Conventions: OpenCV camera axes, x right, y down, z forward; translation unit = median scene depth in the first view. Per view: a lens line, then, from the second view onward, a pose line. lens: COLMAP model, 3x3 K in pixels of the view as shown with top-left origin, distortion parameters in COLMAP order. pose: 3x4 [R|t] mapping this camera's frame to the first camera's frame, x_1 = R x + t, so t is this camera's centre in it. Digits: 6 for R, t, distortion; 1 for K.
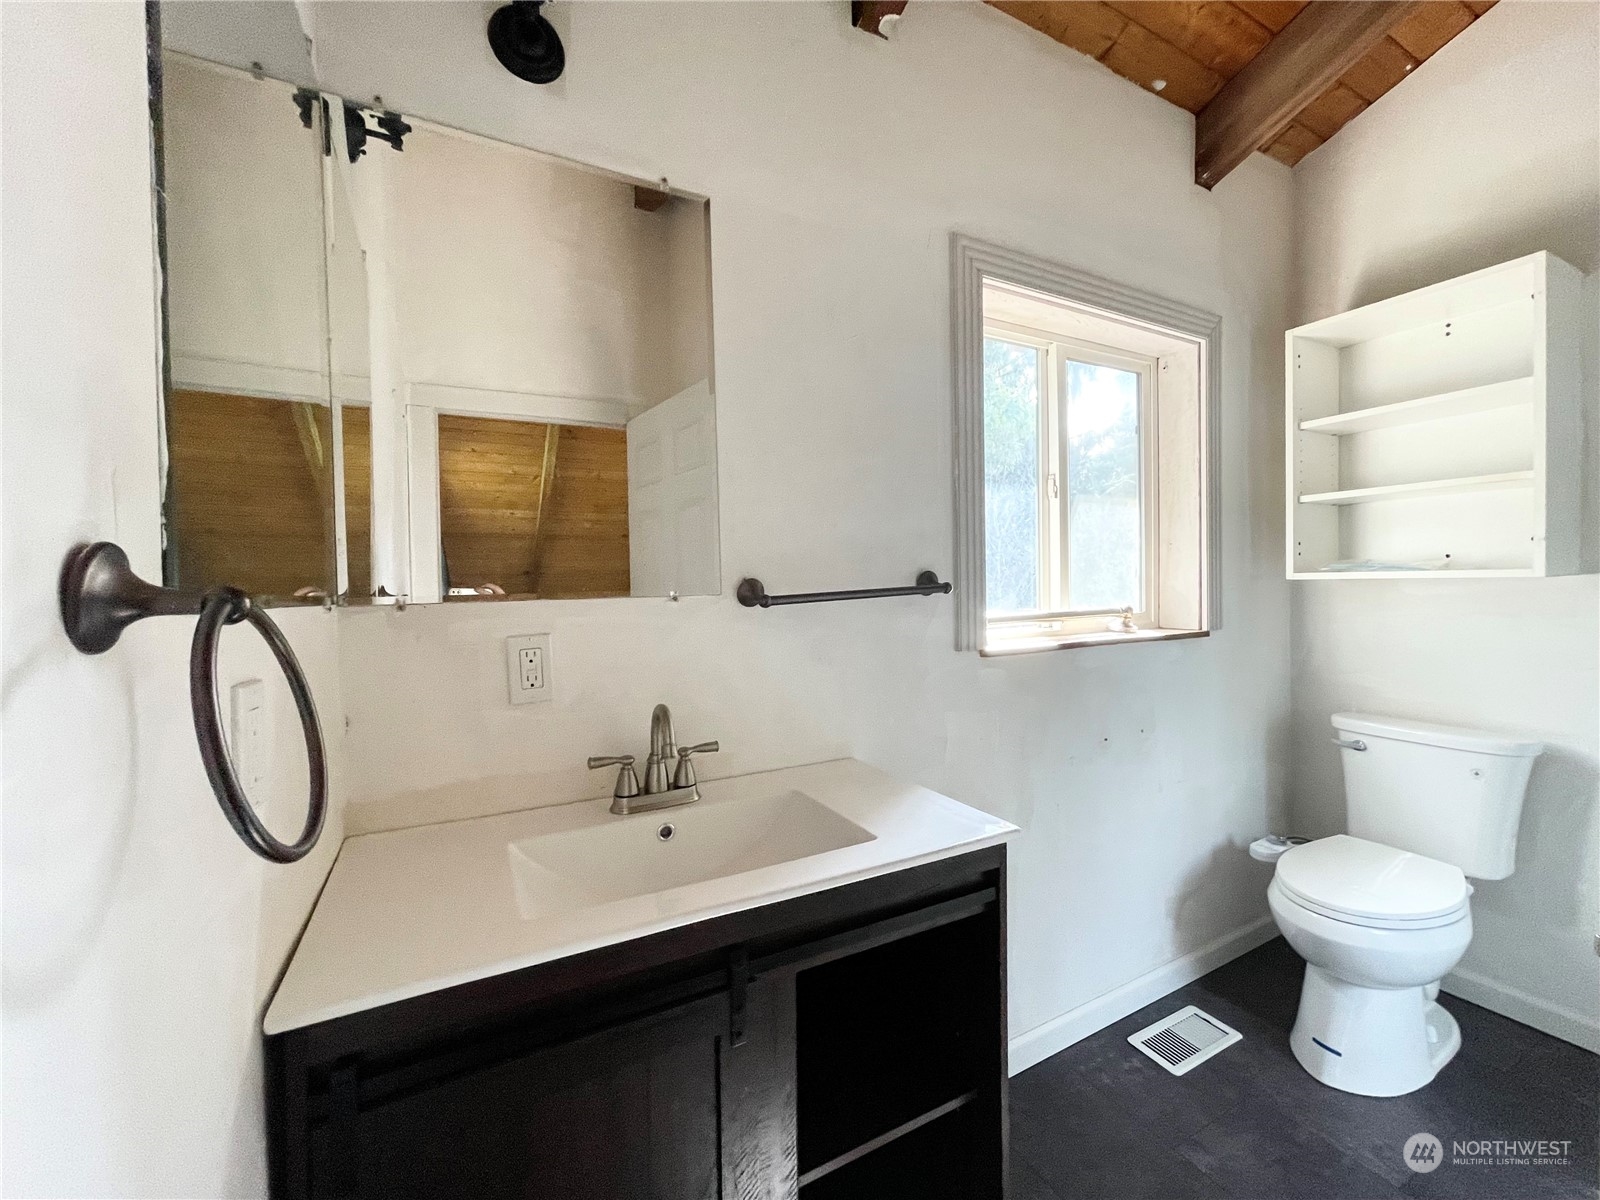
lens RADIAL K [[640.3, 0, 797.4], [0, 640.3, 596.5], [0, 0, 1]] dist [-0.002562, -0.000094]
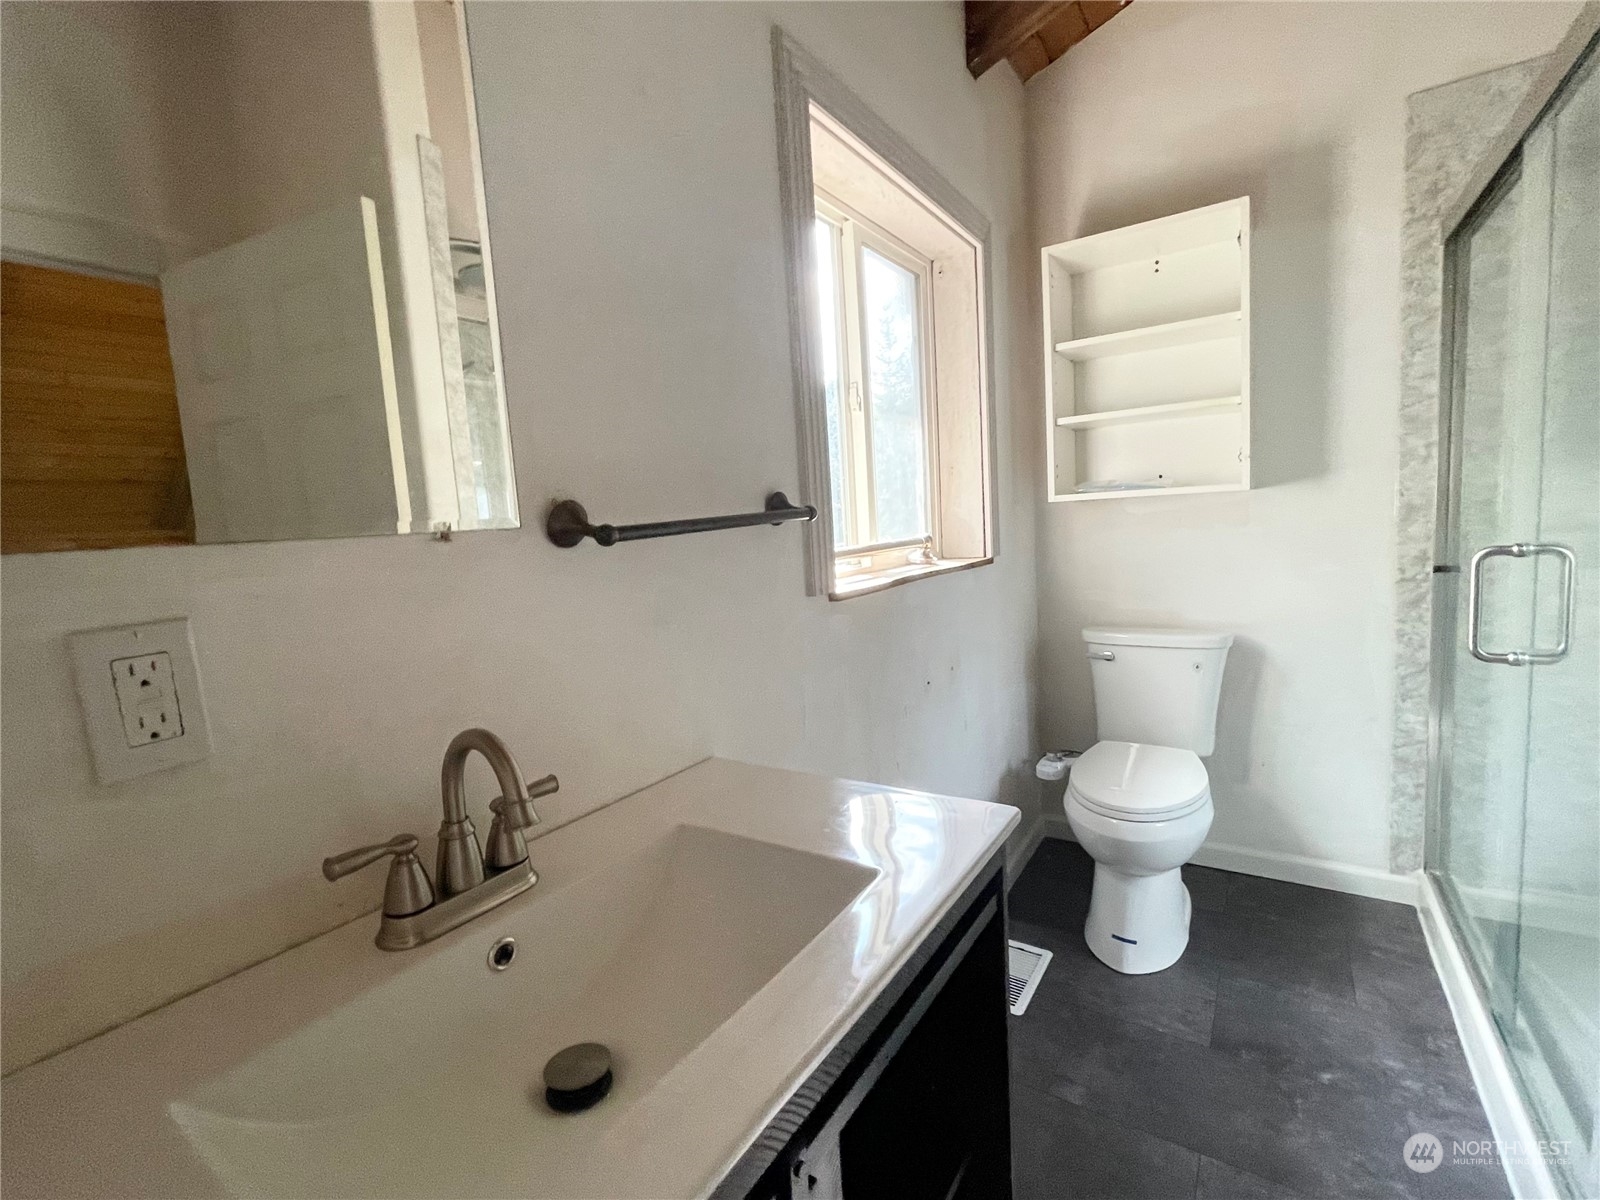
lens RADIAL K [[720.2, 0, 793.9], [0, 720.2, 595.3], [0, 0, 1]] dist [-0.004262, -0.000142]
pose [[0.877305, -0.082421, 0.472804, -0.157773], [0.053980, 0.995838, 0.073436, 0.017039], [-0.476888, -0.038904, 0.878102, 0.217283]]
